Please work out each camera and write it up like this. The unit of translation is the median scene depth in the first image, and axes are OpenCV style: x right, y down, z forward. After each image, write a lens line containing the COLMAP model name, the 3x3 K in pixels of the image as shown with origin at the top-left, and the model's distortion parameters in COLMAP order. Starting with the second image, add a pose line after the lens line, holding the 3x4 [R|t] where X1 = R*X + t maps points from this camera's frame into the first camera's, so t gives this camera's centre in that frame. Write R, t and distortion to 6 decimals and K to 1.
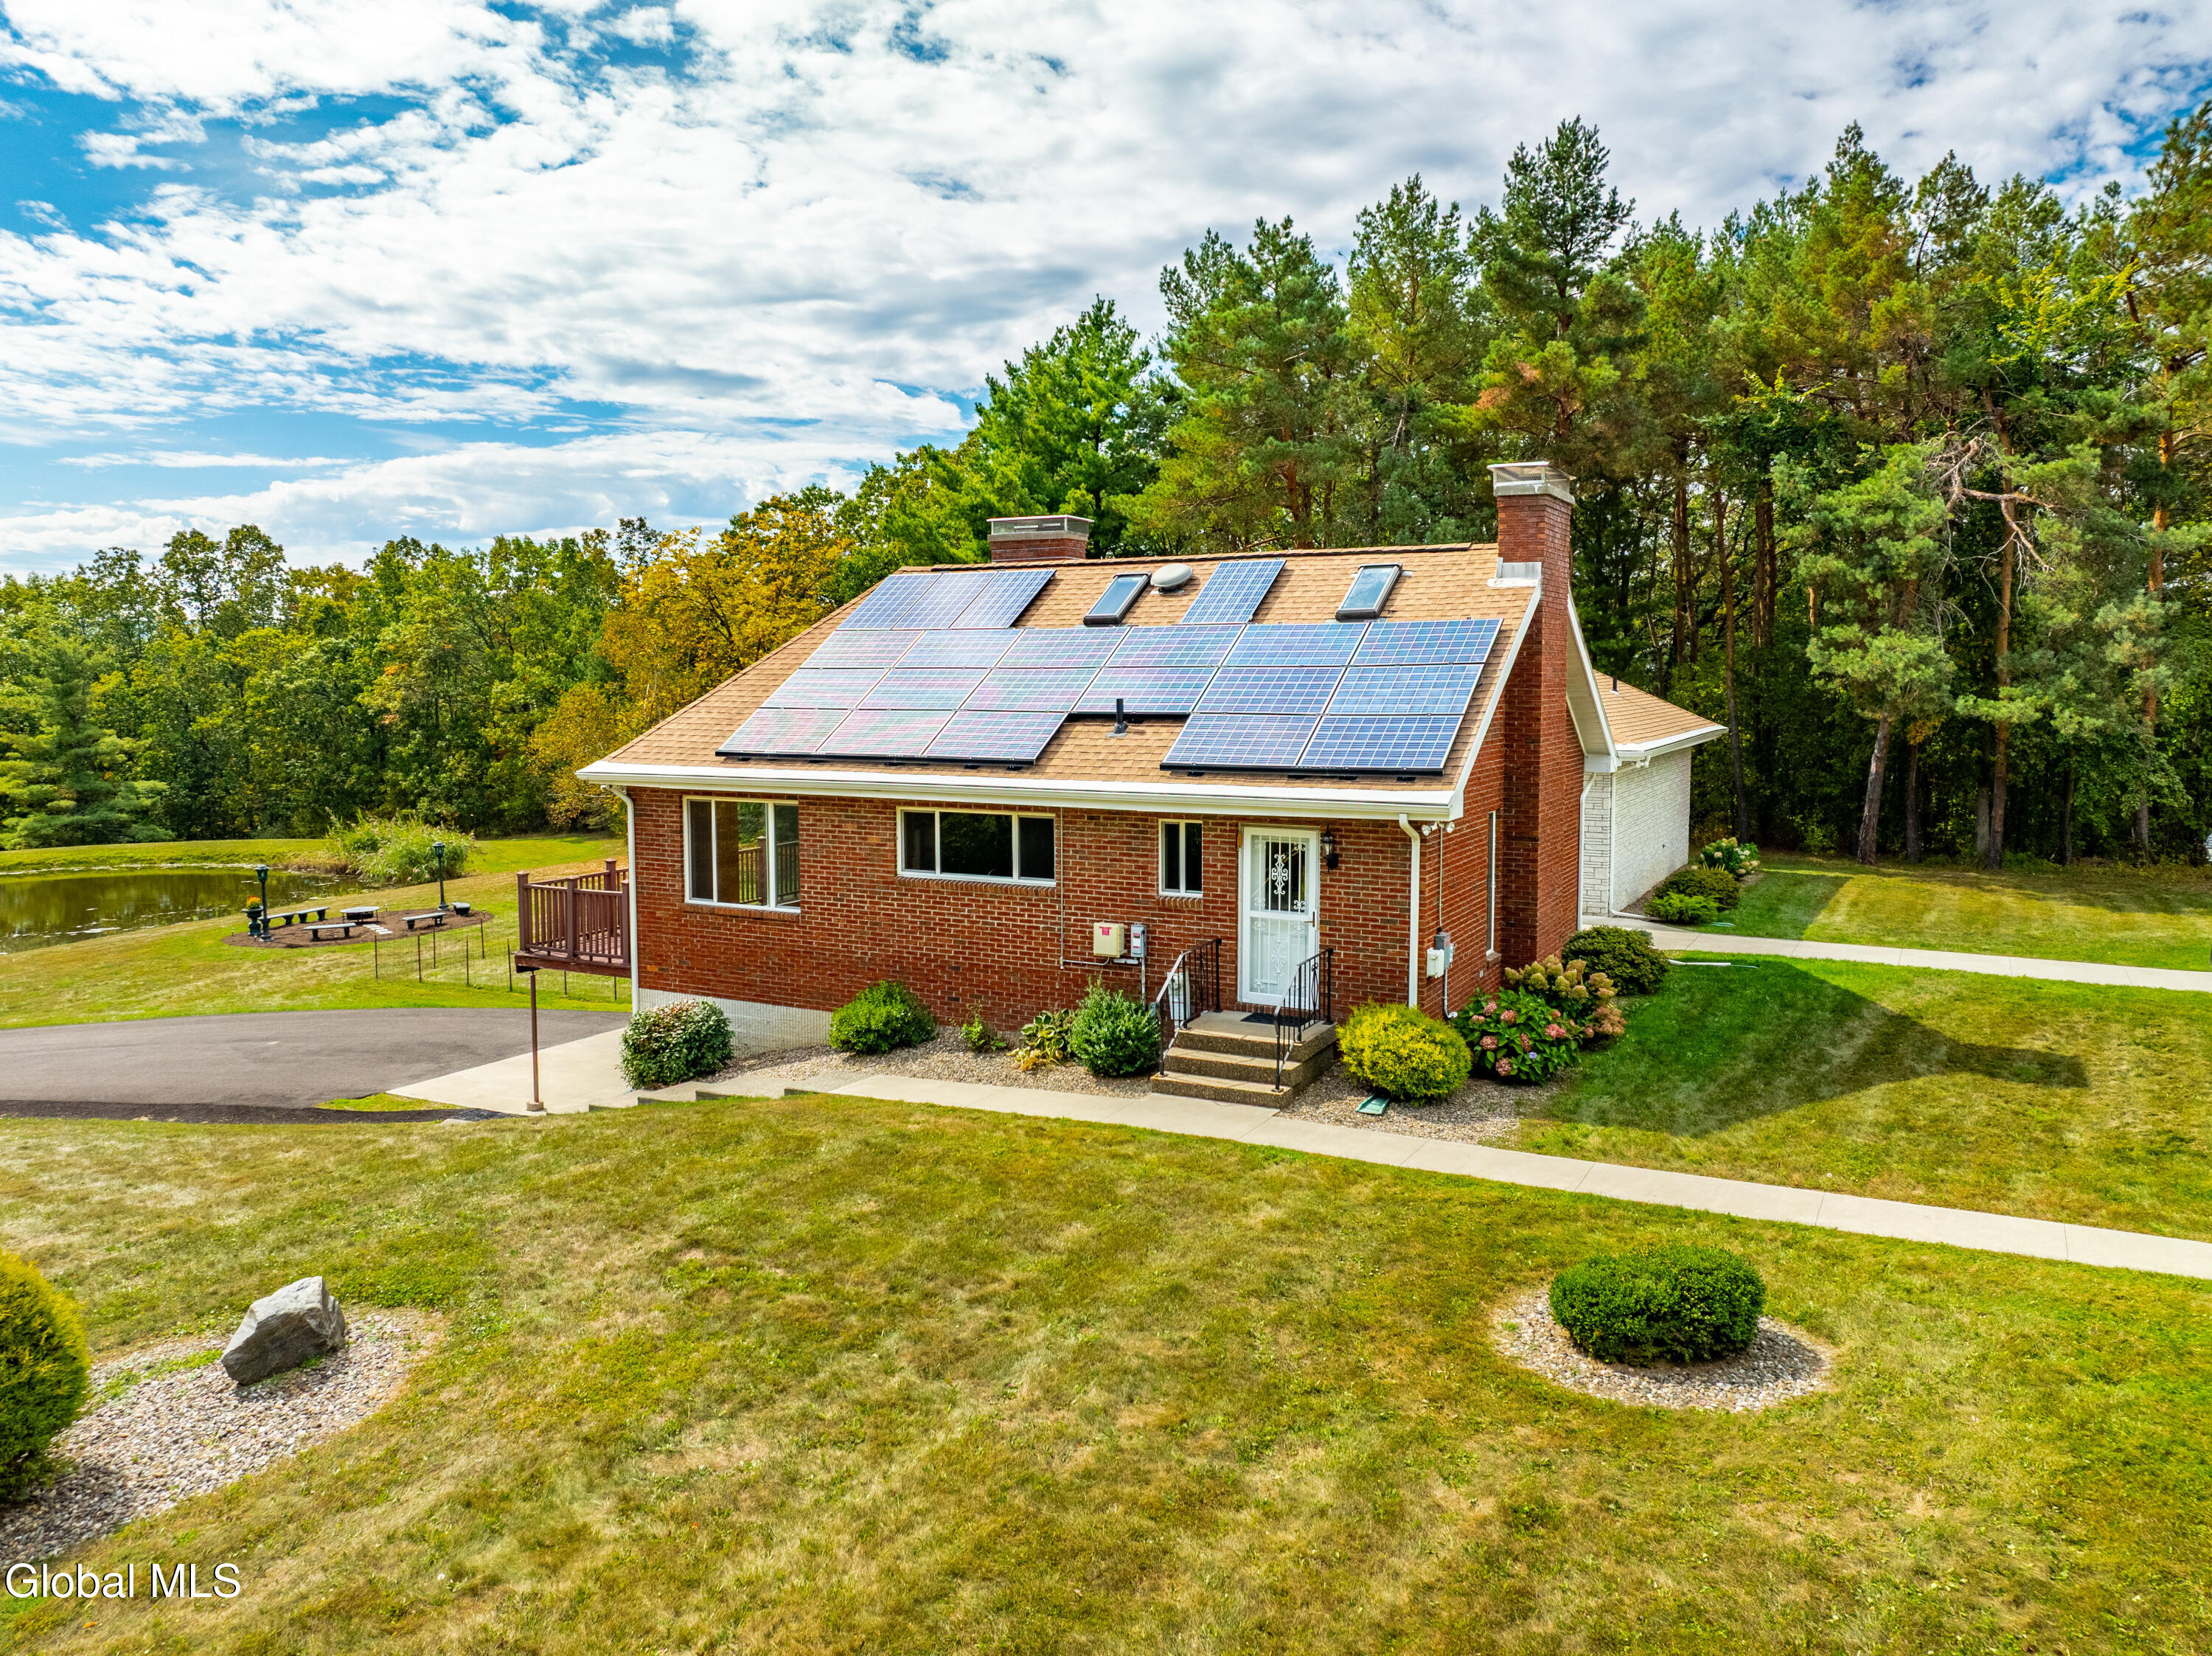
lens RADIAL K [[1580.2, 0, 1105.6], [0, 1580.2, 789.2], [0, 0, 1]] dist [-0.069210, 0.057987]
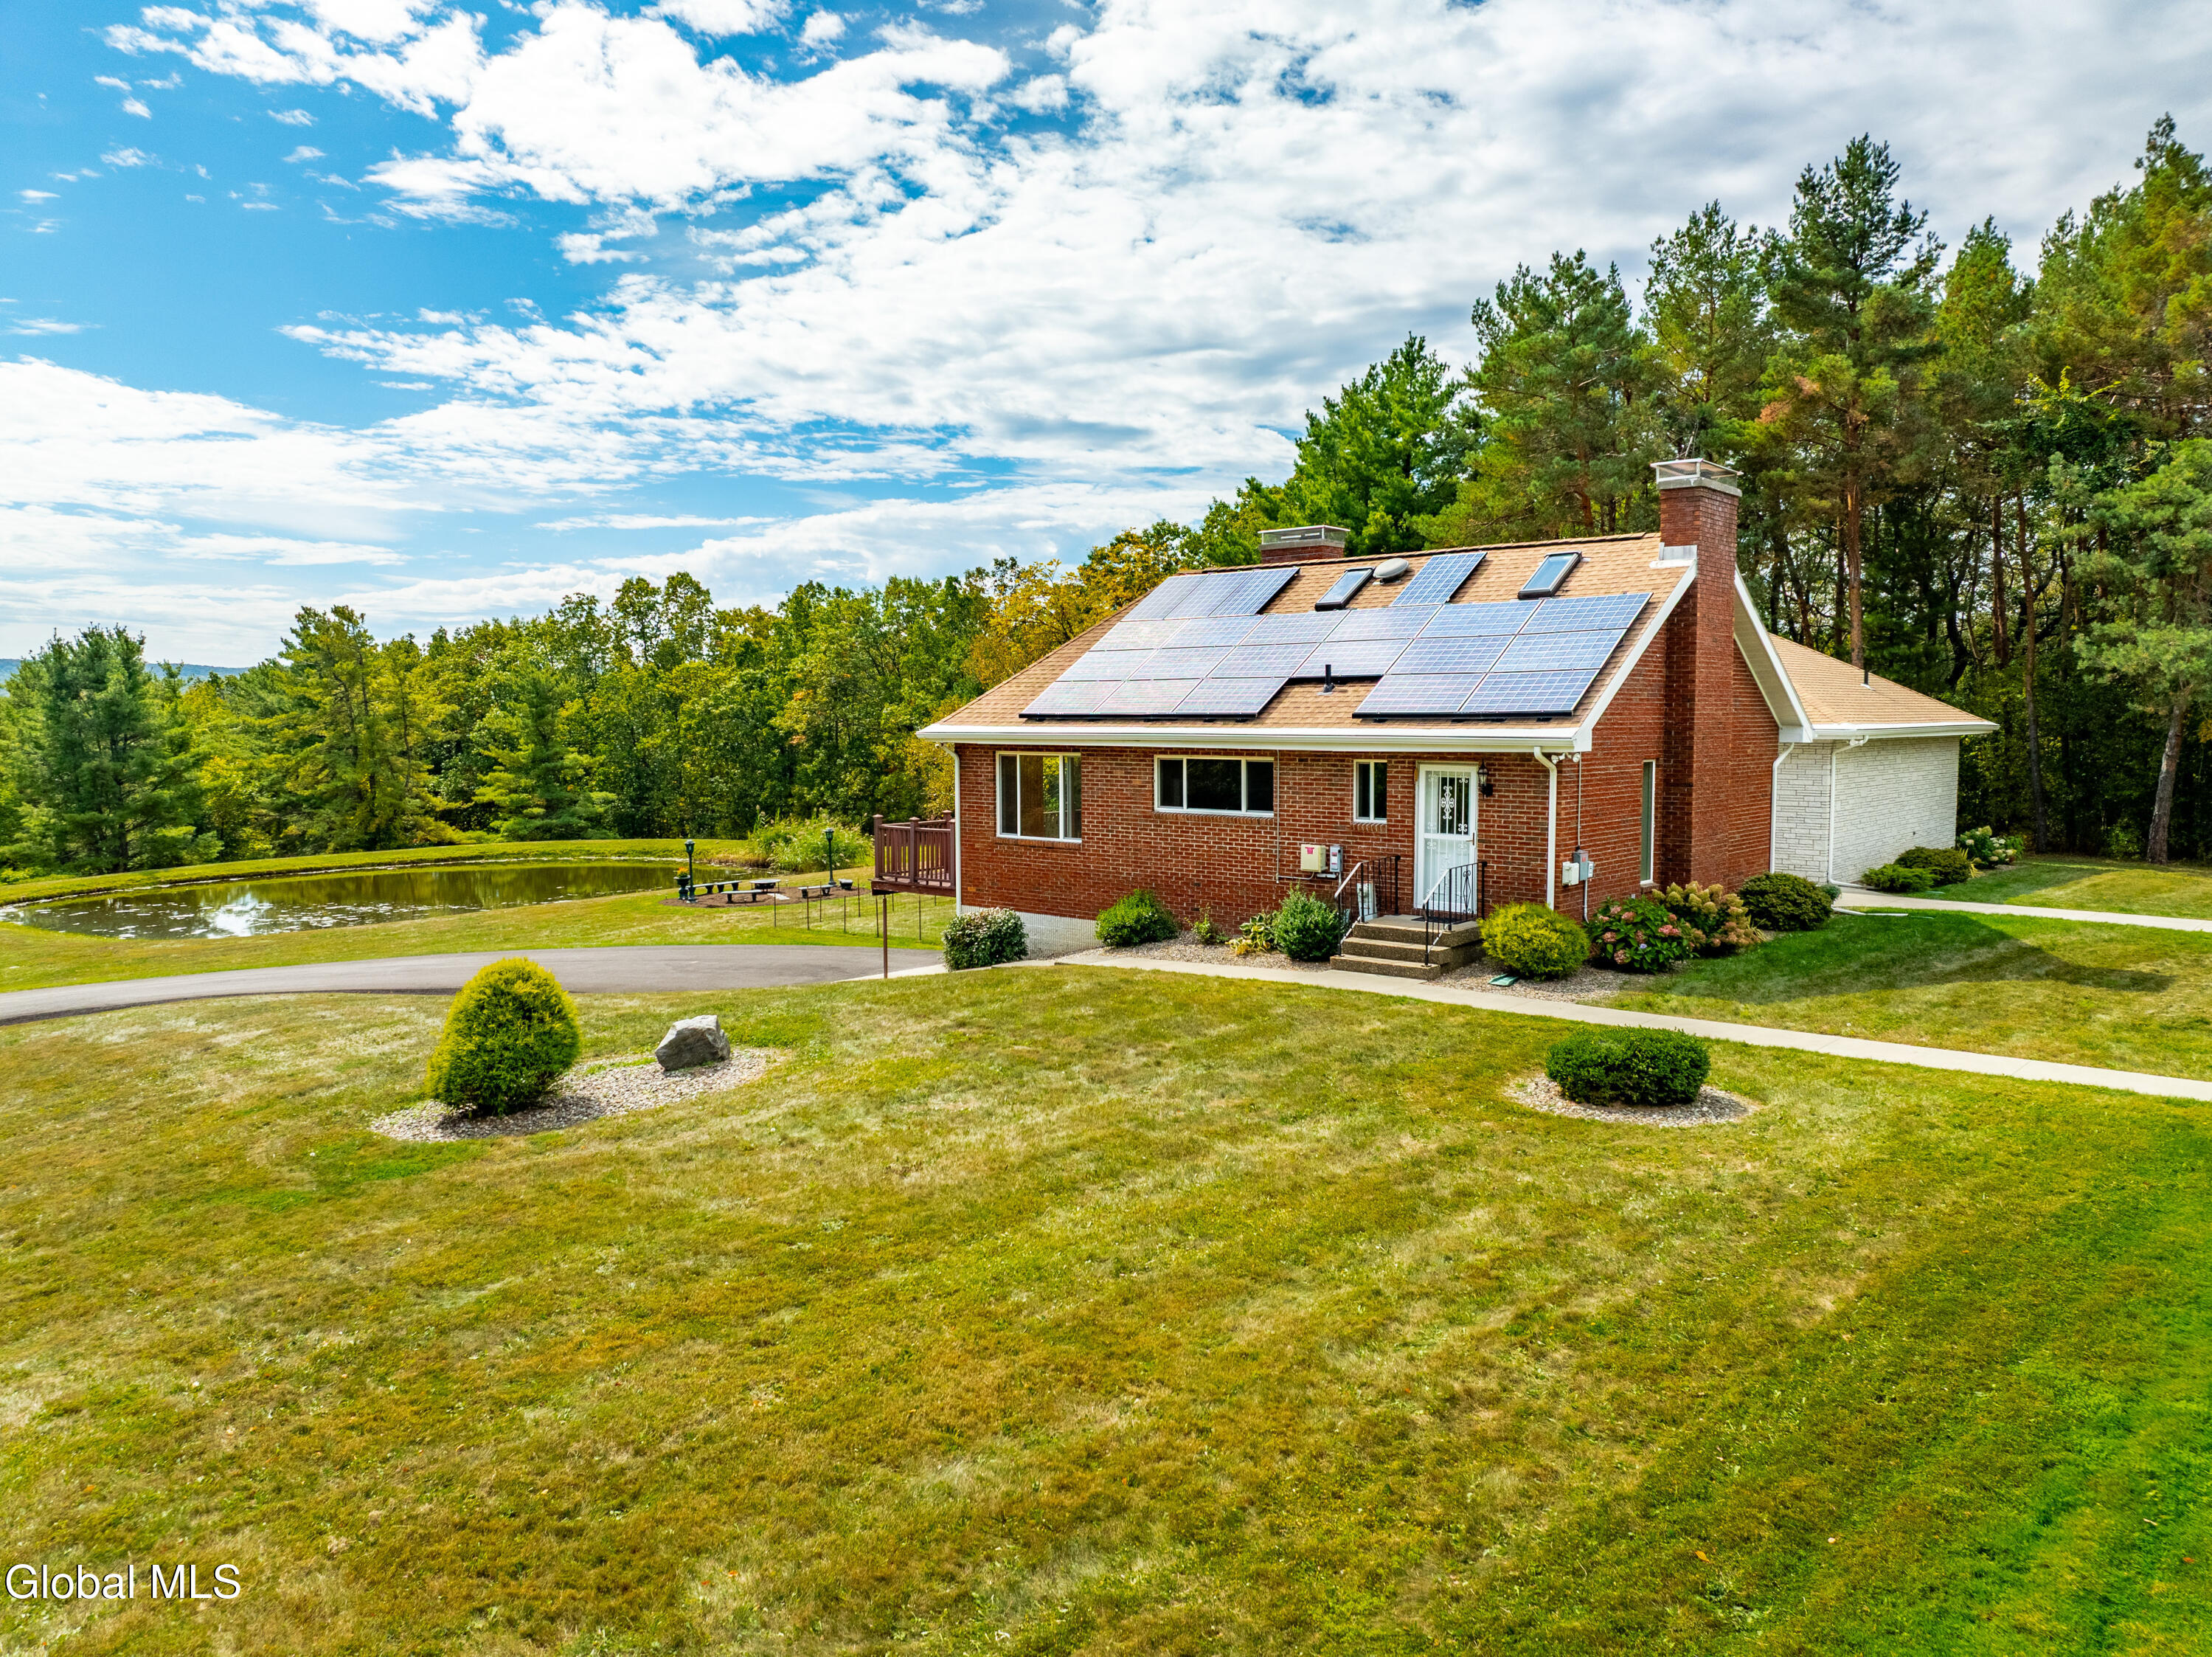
lens RADIAL K [[1568.0, 0, 1104.8], [0, 1568.0, 824.3], [0, 0, 1]] dist [-0.026857, -0.003919]
pose [[0.971233, 0.016694, -0.237547, 0.061795], [-0.017921, 0.999835, -0.003007, 0.034747], [0.237457, 0.007178, 0.971371, -0.105778]]
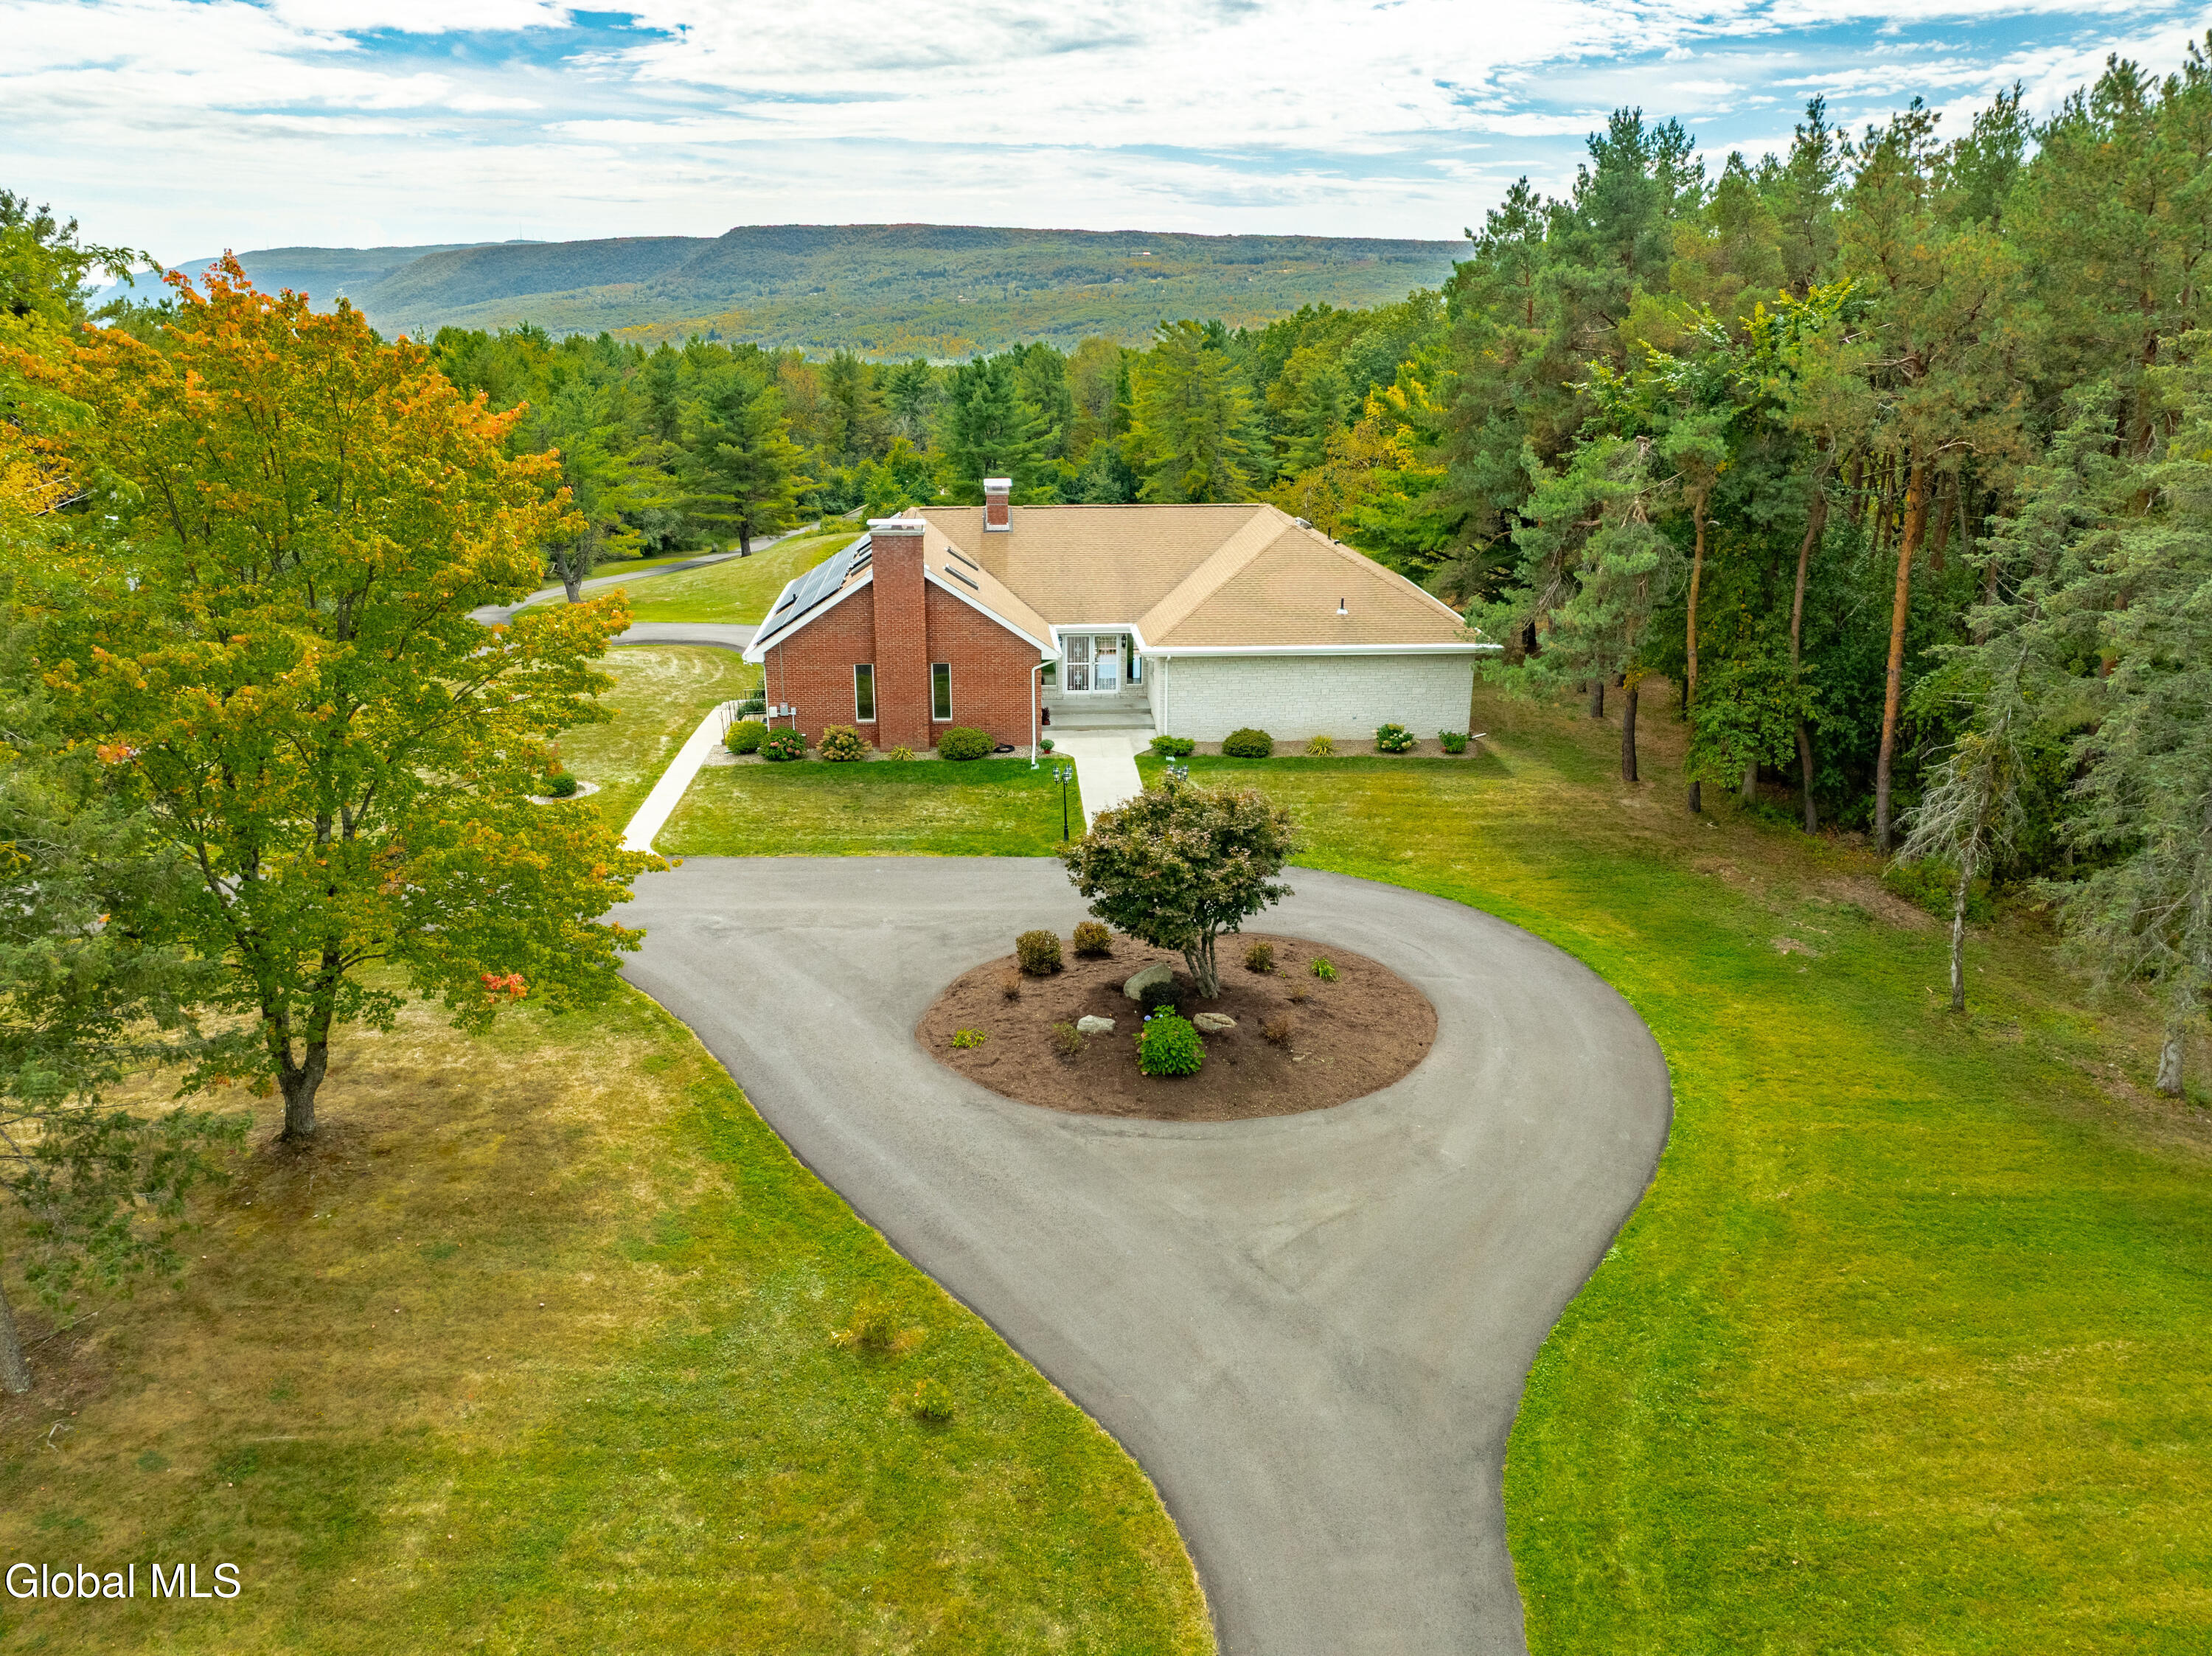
lens RADIAL K [[1567.8, 0, 1104.8], [0, 1567.8, 823.8], [0, 0, 1]] dist [-0.026857, -0.003919]
pose [[0.535109, 0.280003, -0.797030, 1.172250], [-0.069840, 0.954906, 0.288577, -0.227496], [0.841891, -0.098755, 0.530534, 0.002143]]
